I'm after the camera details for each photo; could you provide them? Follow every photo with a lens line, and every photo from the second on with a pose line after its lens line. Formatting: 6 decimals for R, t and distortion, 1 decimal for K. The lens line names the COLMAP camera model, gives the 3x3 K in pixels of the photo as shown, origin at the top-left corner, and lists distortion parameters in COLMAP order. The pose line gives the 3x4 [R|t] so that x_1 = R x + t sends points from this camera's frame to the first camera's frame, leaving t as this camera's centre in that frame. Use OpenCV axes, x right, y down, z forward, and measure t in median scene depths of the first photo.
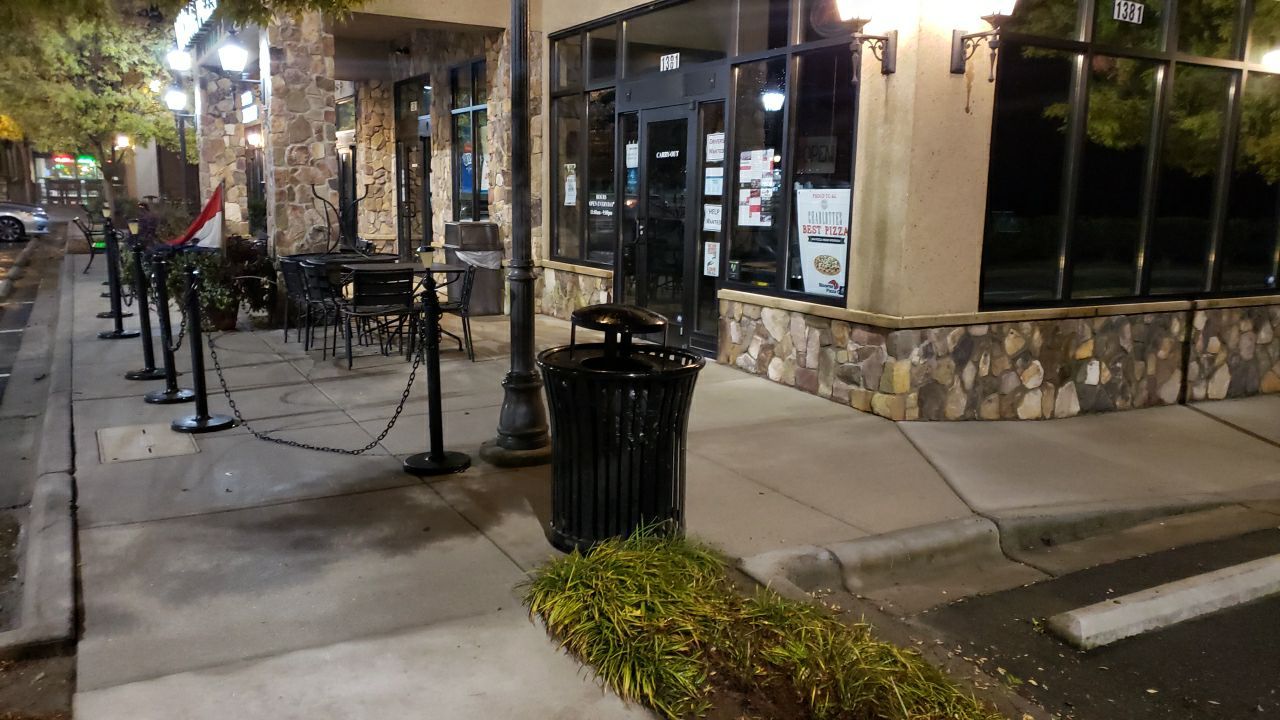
lens RADIAL K [[980.4, 0, 634.3], [0, 980.4, 376.5], [0, 0, 1]] dist [0.049491, -0.038717]
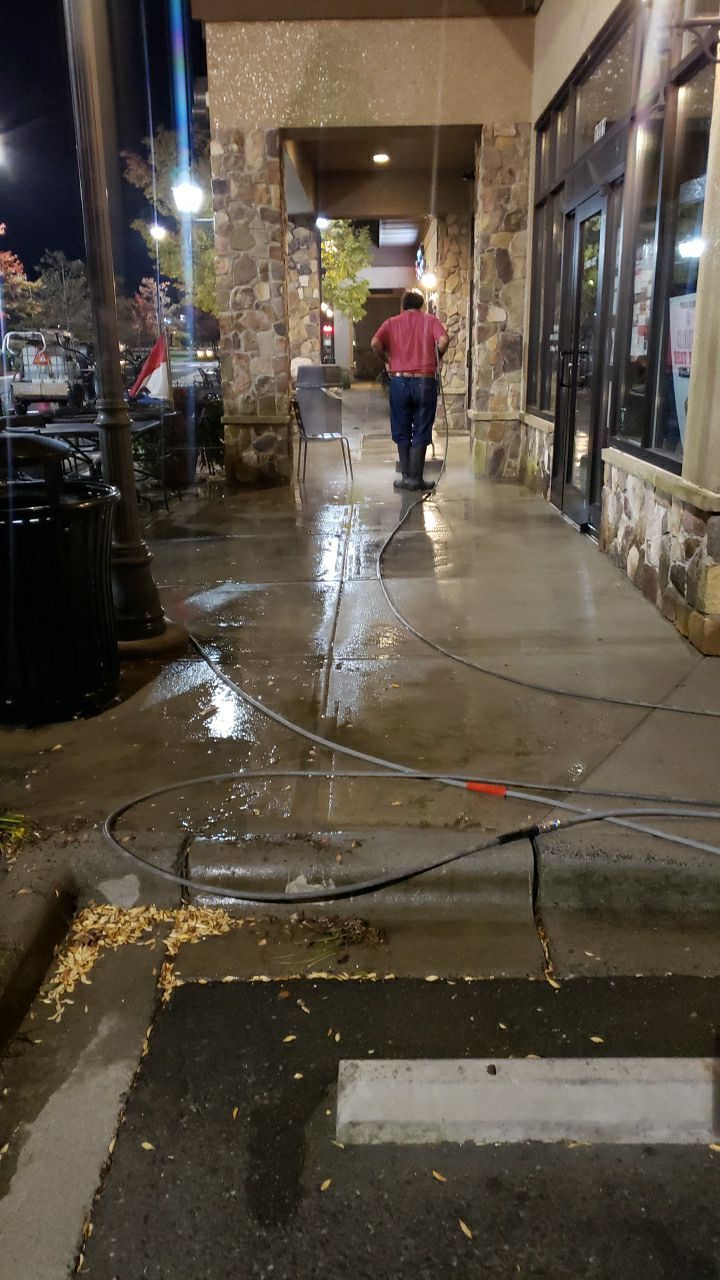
lens RADIAL K [[980.4, 0, 365.3], [0, 980.4, 651.2], [0, 0, 1]] dist [0.049491, -0.038717]
pose [[0.868476, 0.113062, -0.482666, 0.301553], [-0.057998, 0.990132, 0.127576, -0.020828], [0.492327, -0.082803, 0.866463, 0.252905]]
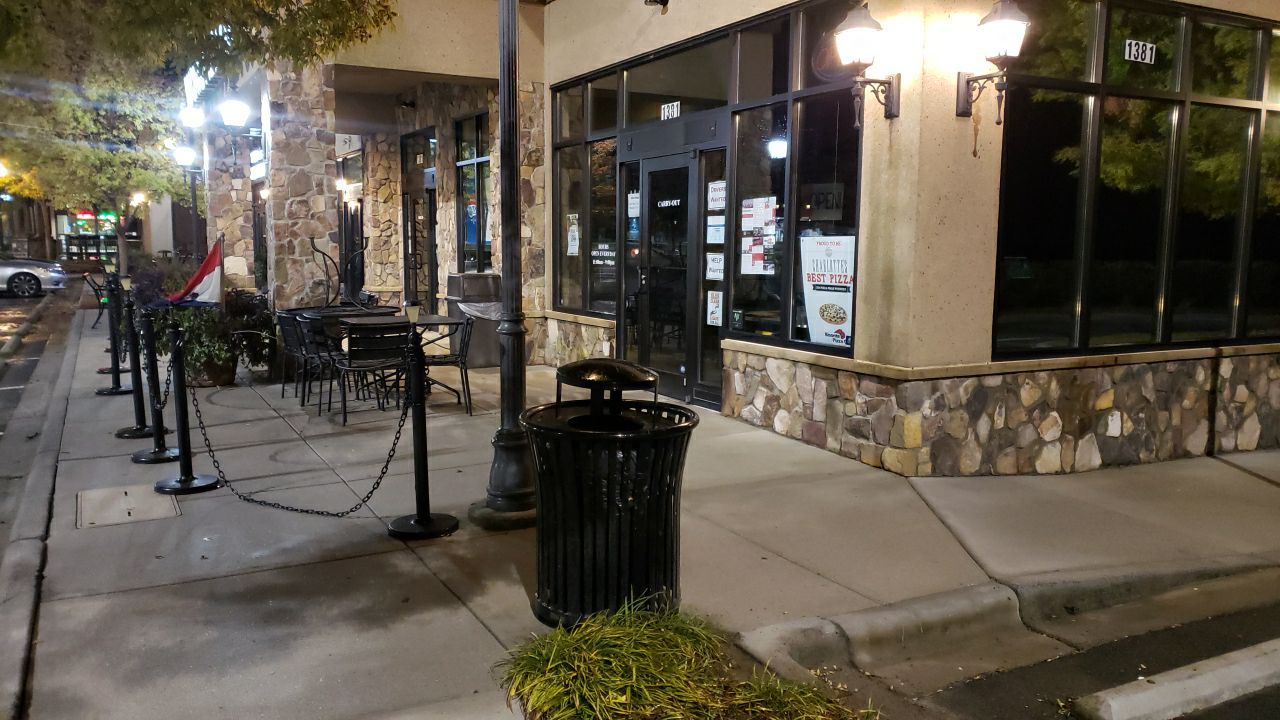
lens RADIAL K [[980.4, 0, 625.8], [0, 980.4, 379.5], [0, 0, 1]] dist [0.049491, -0.038717]
pose [[0.999711, -0.008360, -0.022528, 0.011926], [0.007333, 0.998948, -0.045270, -0.006043], [0.022883, 0.045092, 0.998721, 0.028171]]
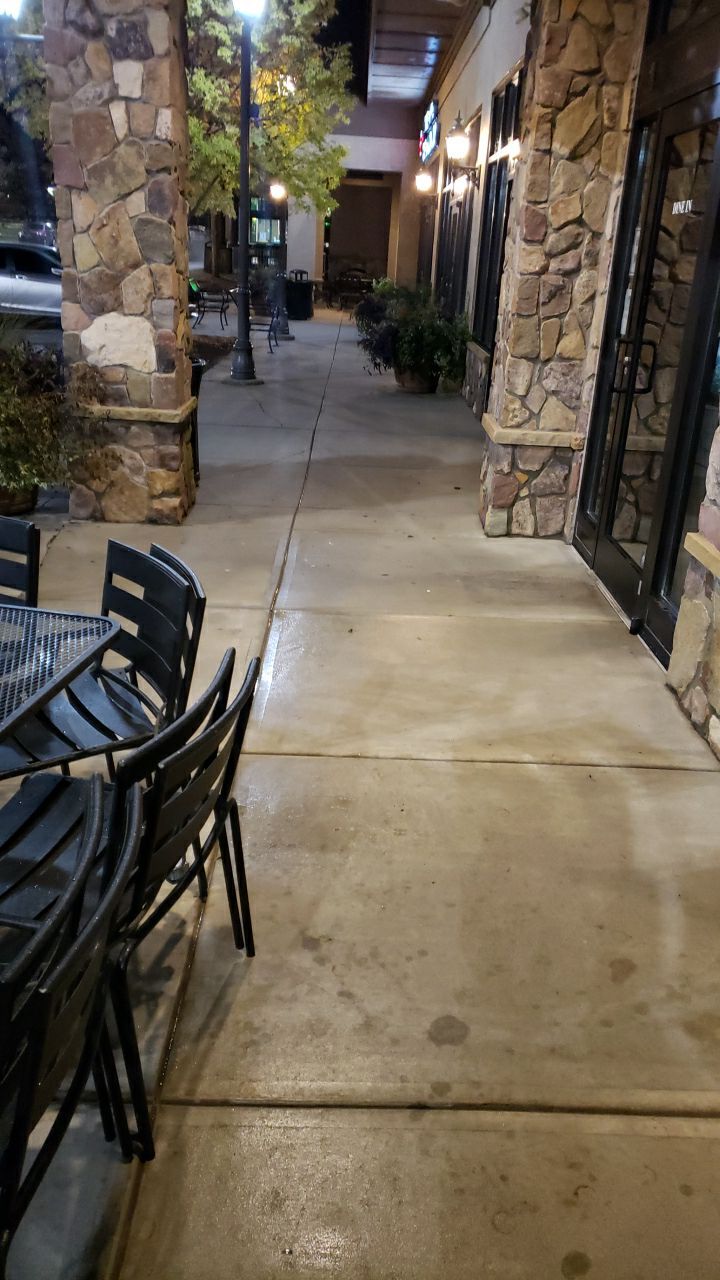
lens RADIAL K [[980.4, 0, 378.5], [0, 980.4, 667.8], [0, 0, 1]] dist [0.049491, -0.038717]
pose [[0.882771, 0.208751, -0.420879, -0.289140], [-0.122703, 0.967212, 0.222363, -0.264836], [0.453498, -0.144652, 0.879441, 1.312673]]
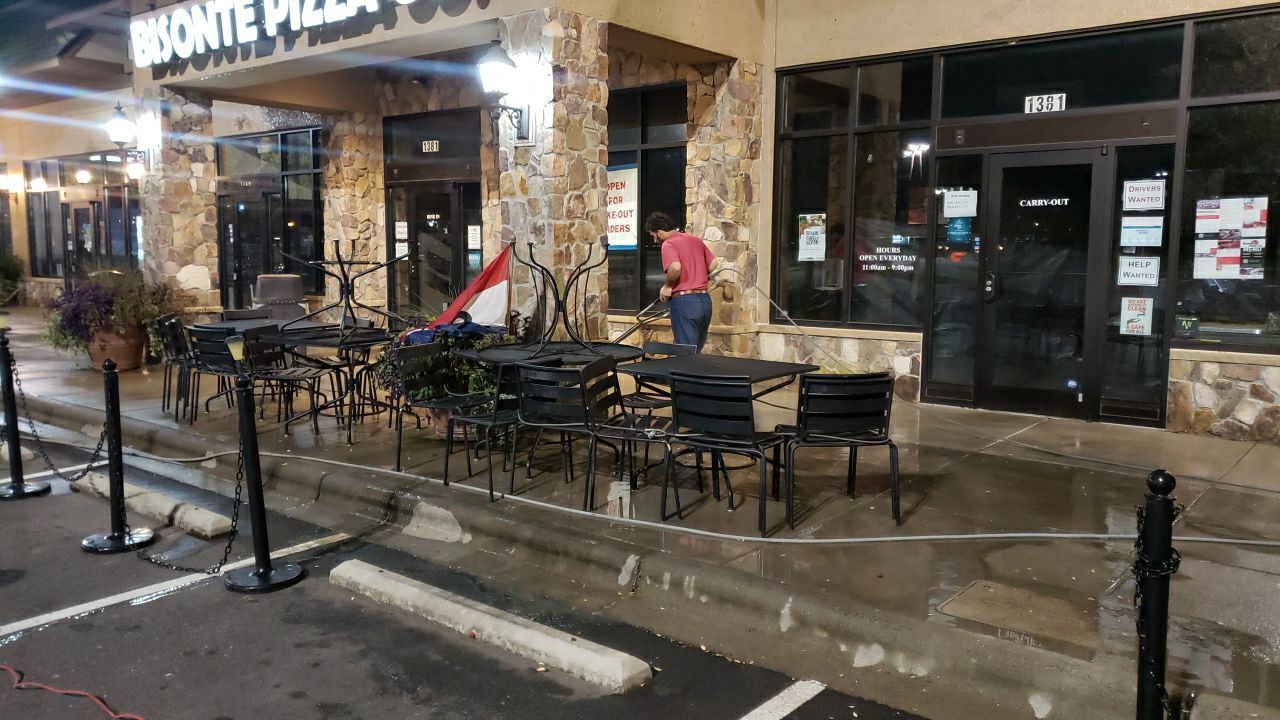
lens RADIAL K [[980.4, 0, 654.6], [0, 980.4, 374.2], [0, 0, 1]] dist [0.049491, -0.038717]
pose [[0.925558, -0.062527, 0.373408, -0.686063], [0.081170, 0.996107, -0.034394, -0.072003], [-0.369804, 0.062143, 0.927029, 0.322867]]
